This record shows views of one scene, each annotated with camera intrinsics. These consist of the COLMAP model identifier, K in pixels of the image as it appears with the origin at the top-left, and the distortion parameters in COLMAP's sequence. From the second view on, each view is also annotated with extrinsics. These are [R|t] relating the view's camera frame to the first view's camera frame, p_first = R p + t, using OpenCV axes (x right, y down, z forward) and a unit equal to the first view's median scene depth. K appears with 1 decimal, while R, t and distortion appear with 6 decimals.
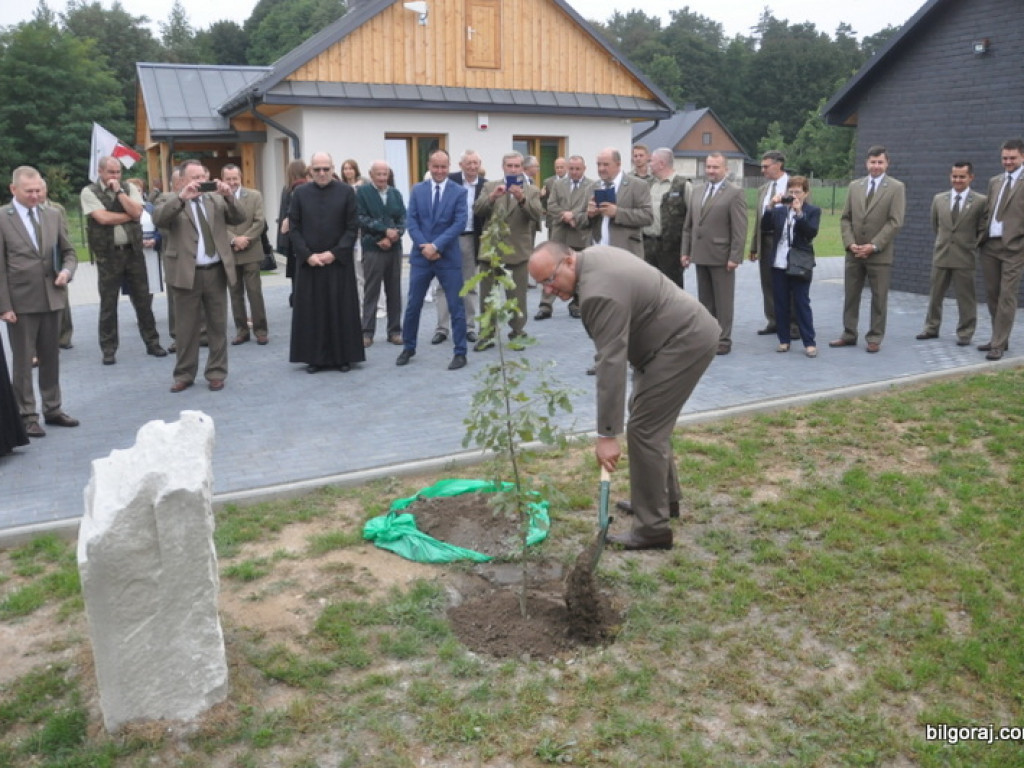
lens RADIAL K [[900.7, 0, 511.0], [0, 900.7, 394.5], [0, 0, 1]] dist [-0.164322, 0.124491]
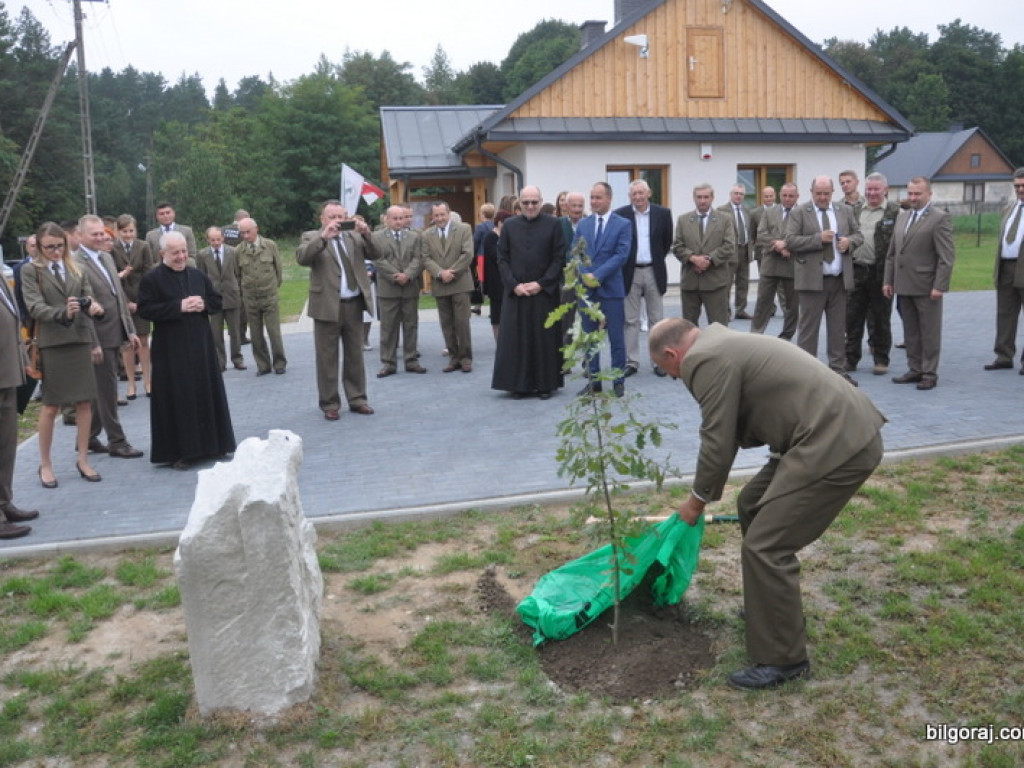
lens RADIAL K [[901.7, 0, 509.3], [0, 901.7, 392.9], [0, 0, 1]] dist [-0.165561, 0.126688]
pose [[0.960254, 0.024087, -0.278085, 0.100838], [-0.034085, 0.998933, -0.031173, -0.001086], [0.277038, 0.039413, 0.960050, 0.008329]]
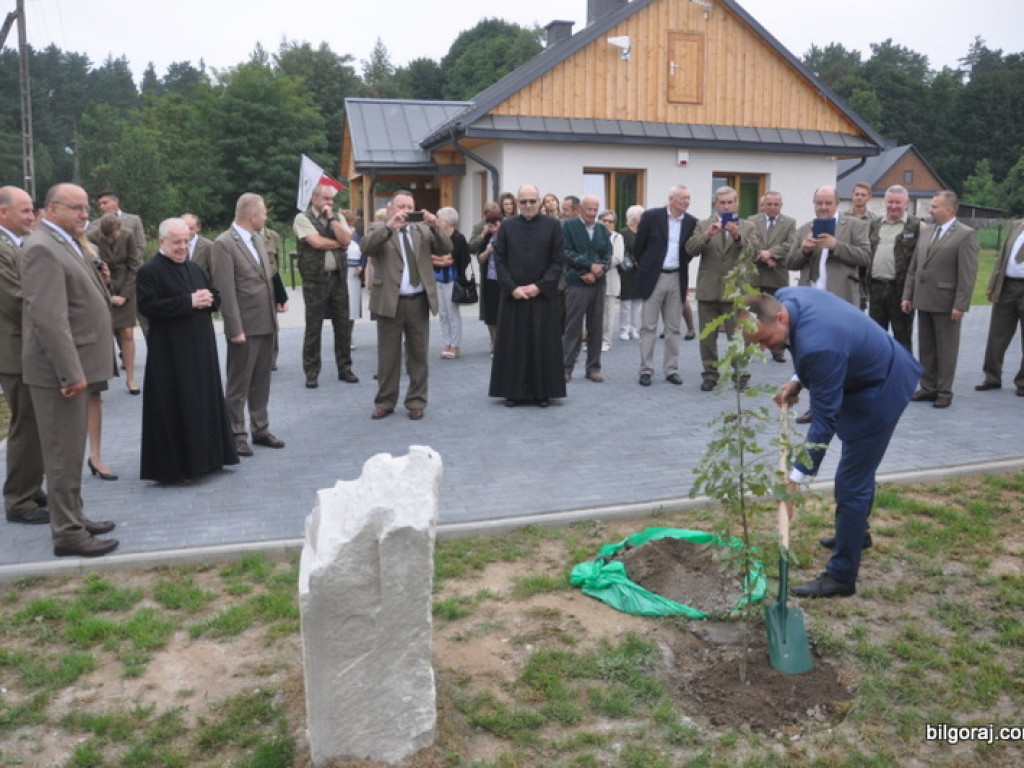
lens RADIAL K [[906.6, 0, 509.4], [0, 906.6, 391.9], [0, 0, 1]] dist [-0.165807, 0.130065]
pose [[0.979273, 0.045254, -0.197426, -0.033582], [-0.053554, 0.997883, -0.036904, -0.004338], [0.195337, 0.046712, 0.979623, 0.019494]]
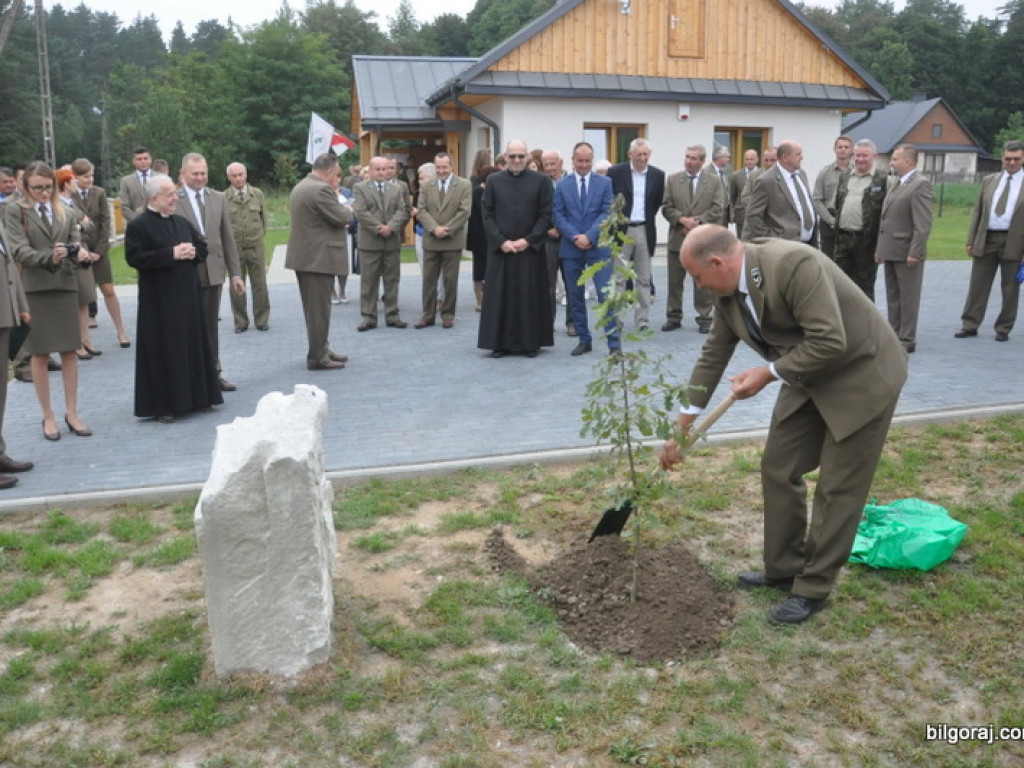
lens RADIAL K [[901.2, 0, 509.9], [0, 901.2, 392.0], [0, 0, 1]] dist [-0.168439, 0.130094]
pose [[0.972089, 0.056138, -0.227798, 0.055430], [-0.054455, 0.998423, 0.013672, -0.000326], [0.228206, -0.000886, 0.973613, 0.007858]]
